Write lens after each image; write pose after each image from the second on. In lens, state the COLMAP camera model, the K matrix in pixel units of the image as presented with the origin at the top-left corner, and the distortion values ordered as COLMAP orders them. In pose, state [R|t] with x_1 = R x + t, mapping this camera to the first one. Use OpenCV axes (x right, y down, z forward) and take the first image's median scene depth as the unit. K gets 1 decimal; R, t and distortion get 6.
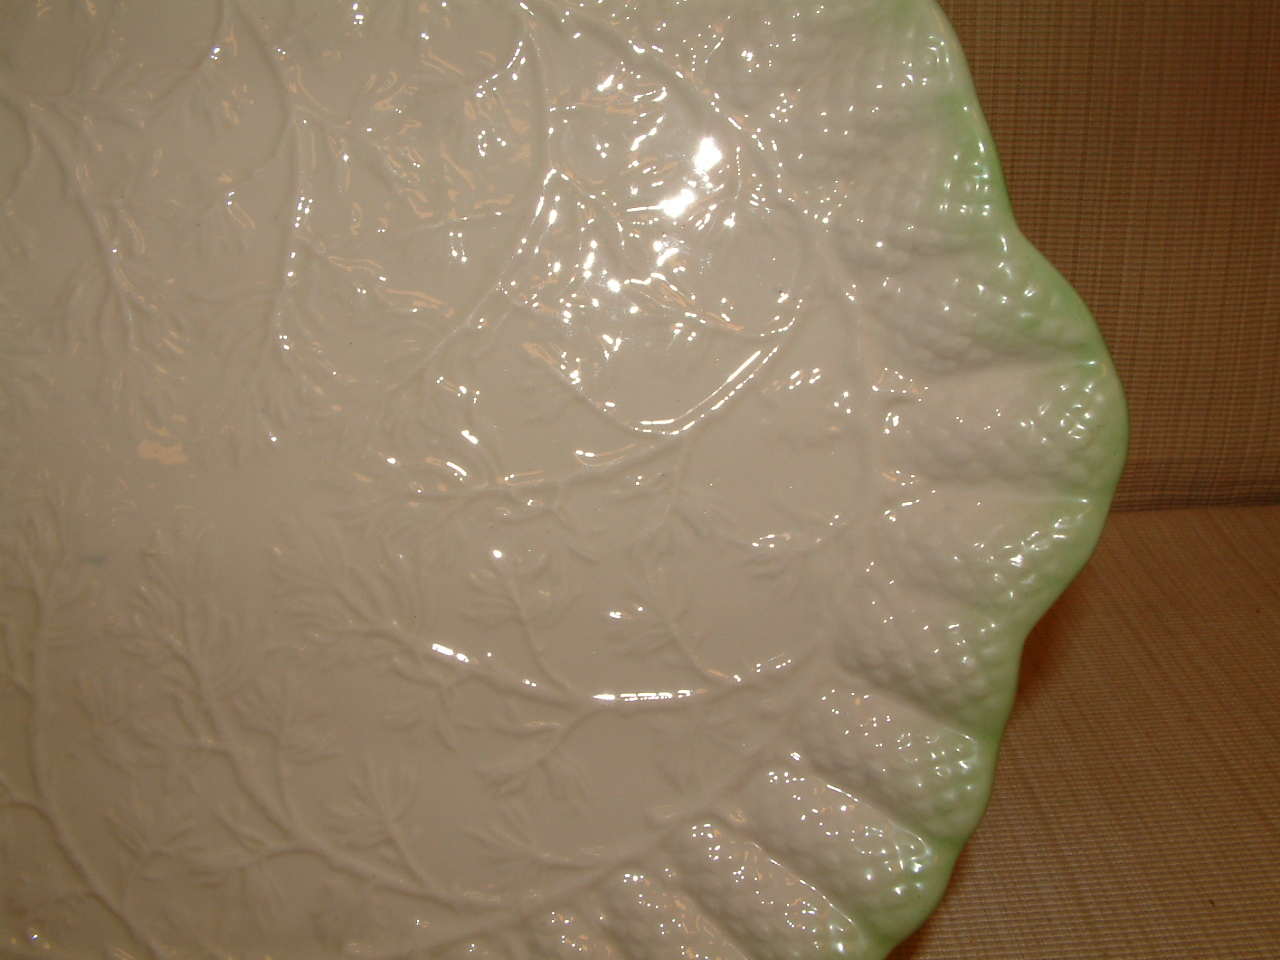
lens RADIAL K [[1341.9, 0, 640.0], [0, 1341.9, 480.0], [0, 0, 1]] dist [-0.216243, 0.131306]
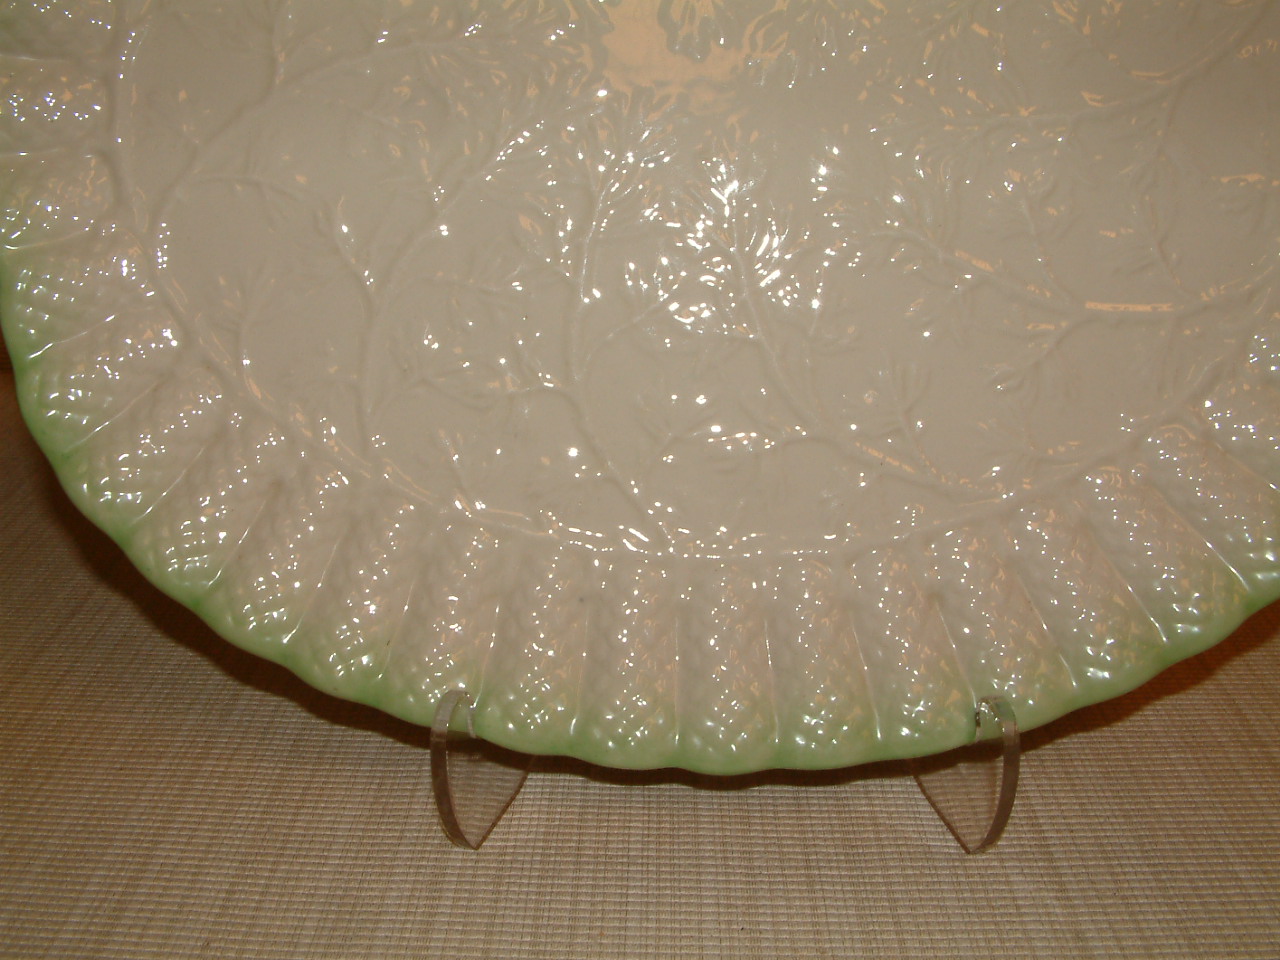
lens RADIAL K [[1341.9, 0, 640.0], [0, 1341.9, 480.0], [0, 0, 1]] dist [-0.216243, 0.131306]
pose [[0.998558, 0.049939, -0.019682, -0.393730], [-0.050023, 0.998741, -0.003804, 0.338191], [0.019468, 0.004783, 0.999799, -0.137053]]
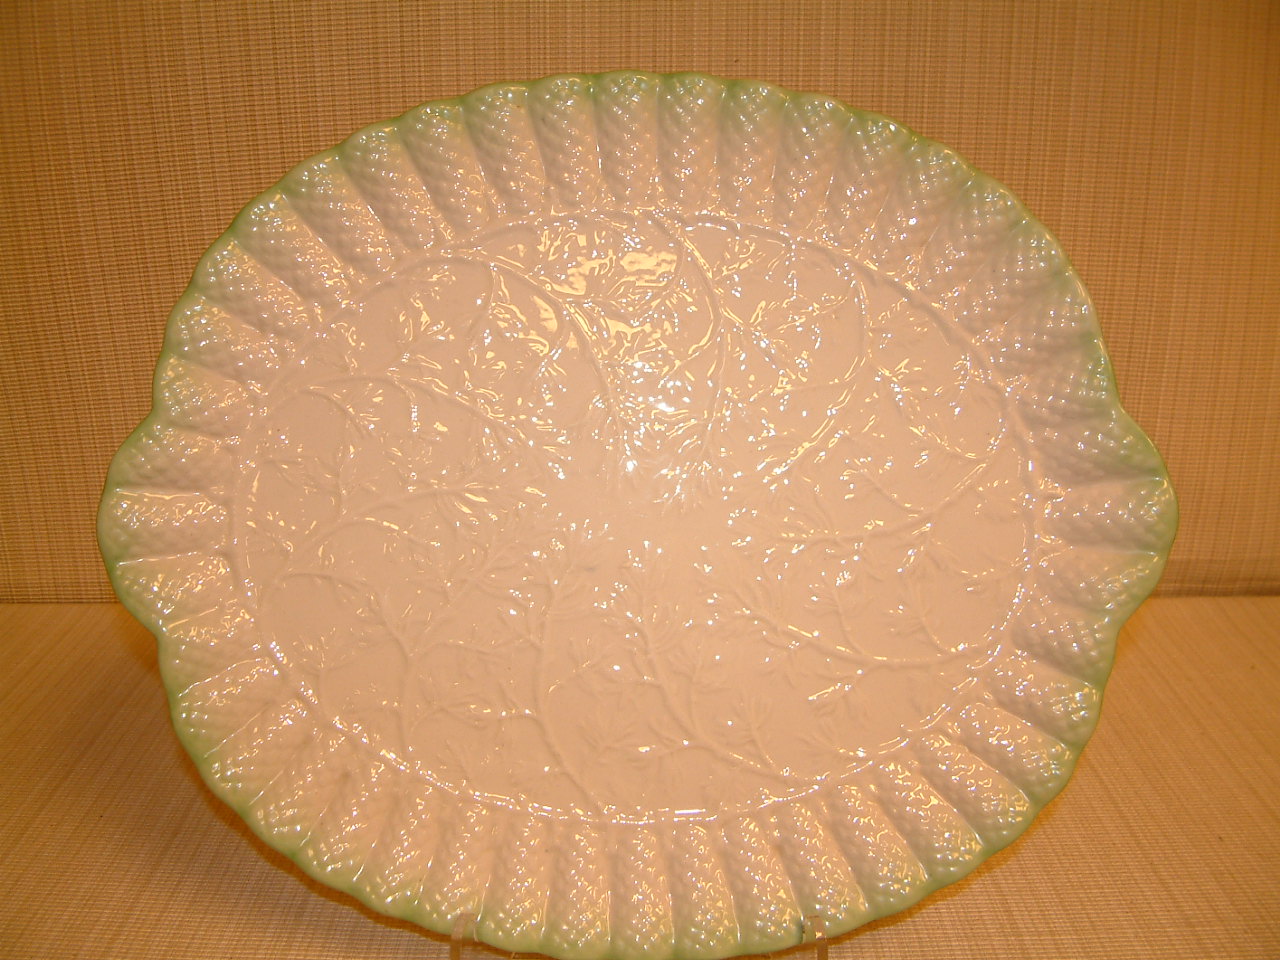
lens RADIAL K [[1341.9, 0, 640.0], [0, 1341.9, 480.0], [0, 0, 1]] dist [-0.216243, 0.131306]
pose [[0.999063, 0.042982, -0.004992, -0.349915], [-0.043250, 0.995466, -0.084720, 0.091070], [0.001328, 0.084856, 0.996392, -0.768787]]
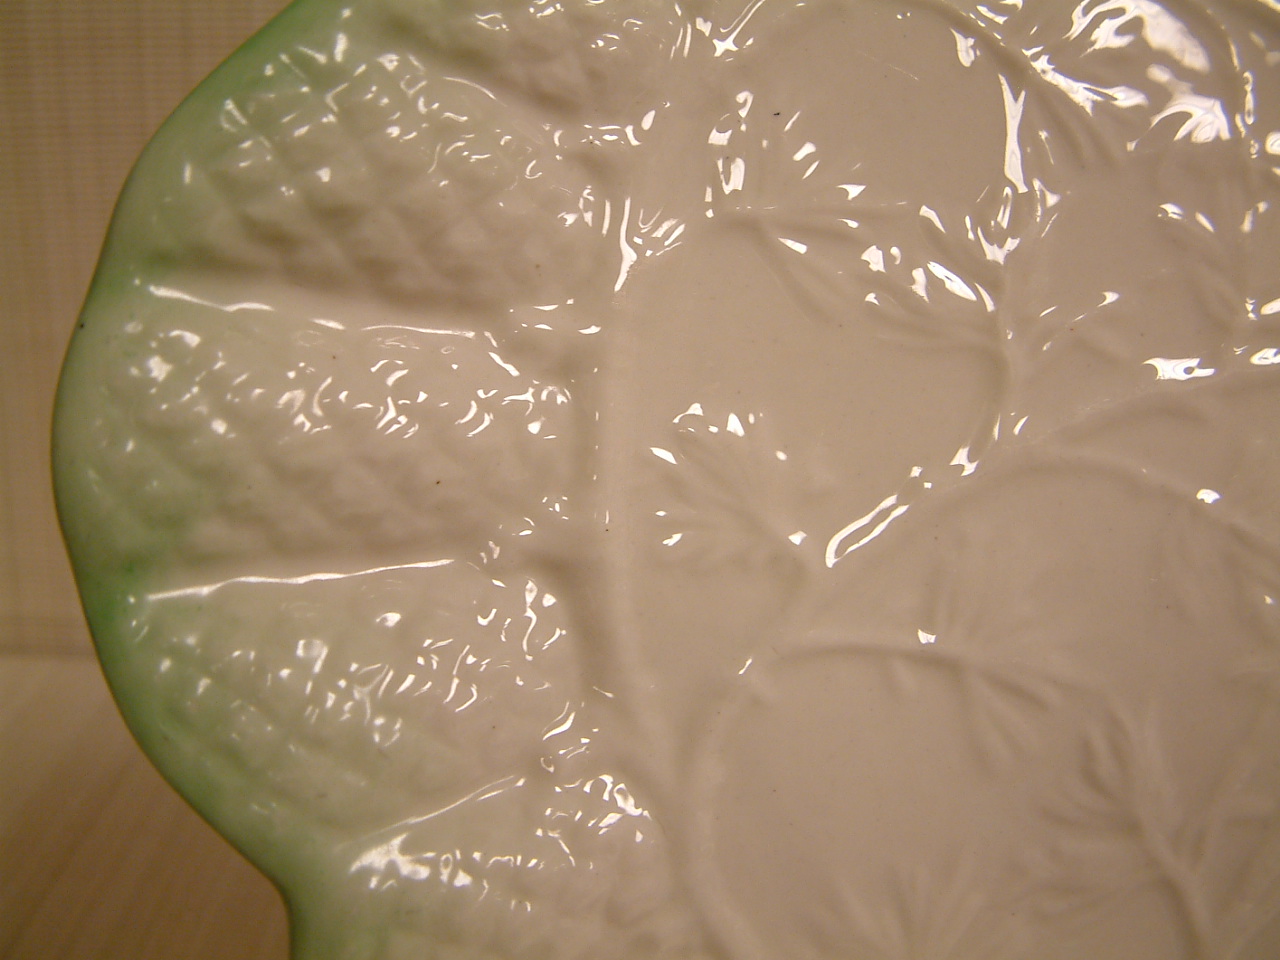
lens RADIAL K [[1341.9, 0, 640.0], [0, 1341.9, 480.0], [0, 0, 1]] dist [-0.216243, 0.131306]
pose [[0.995663, 0.081335, 0.045169, -0.907217], [-0.075469, 0.990008, -0.119118, 0.088742], [-0.054406, 0.115193, 0.991852, 0.532878]]
